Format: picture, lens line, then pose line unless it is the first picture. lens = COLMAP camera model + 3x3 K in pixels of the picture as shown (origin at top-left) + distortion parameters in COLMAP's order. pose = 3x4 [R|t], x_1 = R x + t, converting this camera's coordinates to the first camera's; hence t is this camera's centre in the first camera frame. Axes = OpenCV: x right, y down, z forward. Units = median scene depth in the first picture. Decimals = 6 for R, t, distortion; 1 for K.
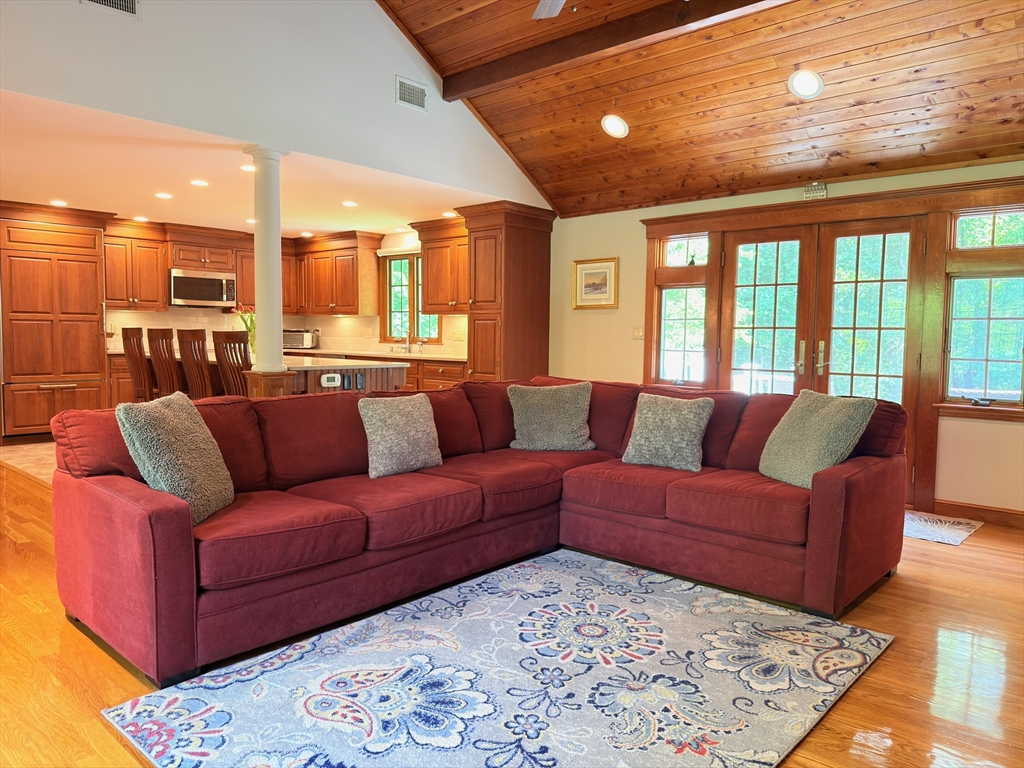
lens RADIAL K [[722.2, 0, 517.2], [0, 722.2, 385.5], [0, 0, 1]] dist [0.017757, -0.025685]
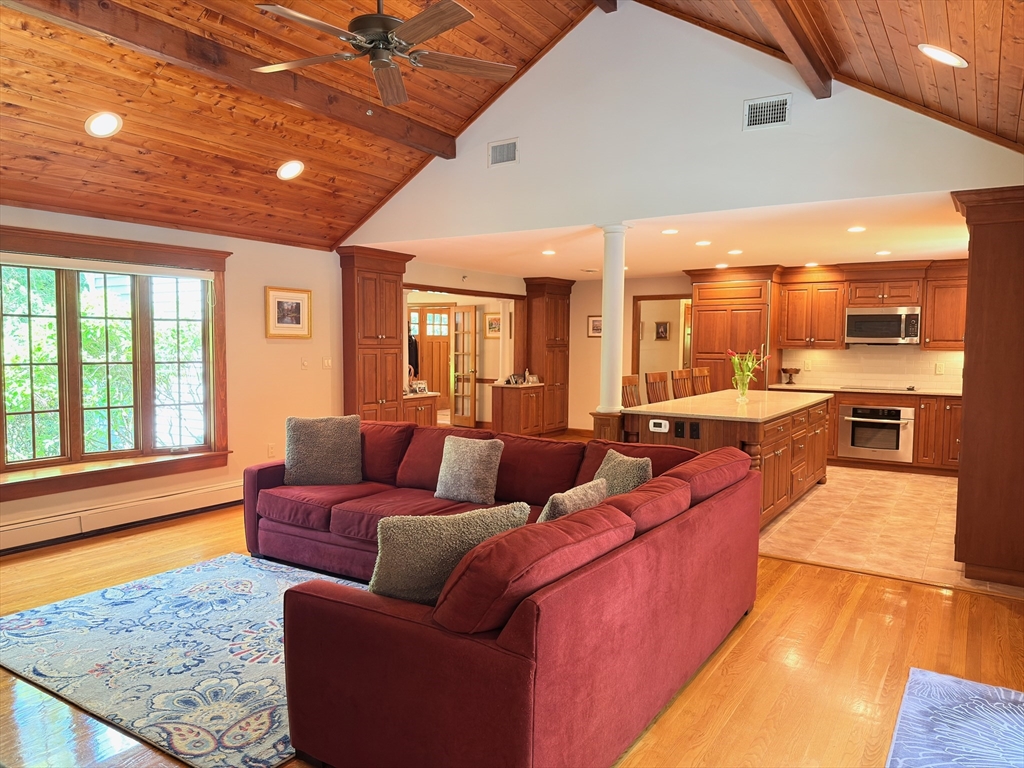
lens RADIAL K [[722.2, 0, 515.7], [0, 722.2, 384.8], [0, 0, 1]] dist [0.017757, -0.025685]
pose [[0.163201, 0.047191, -0.985464, 1.411797], [-0.076324, 0.996466, 0.035078, -0.167076], [0.983636, 0.069490, 0.166226, 1.187897]]
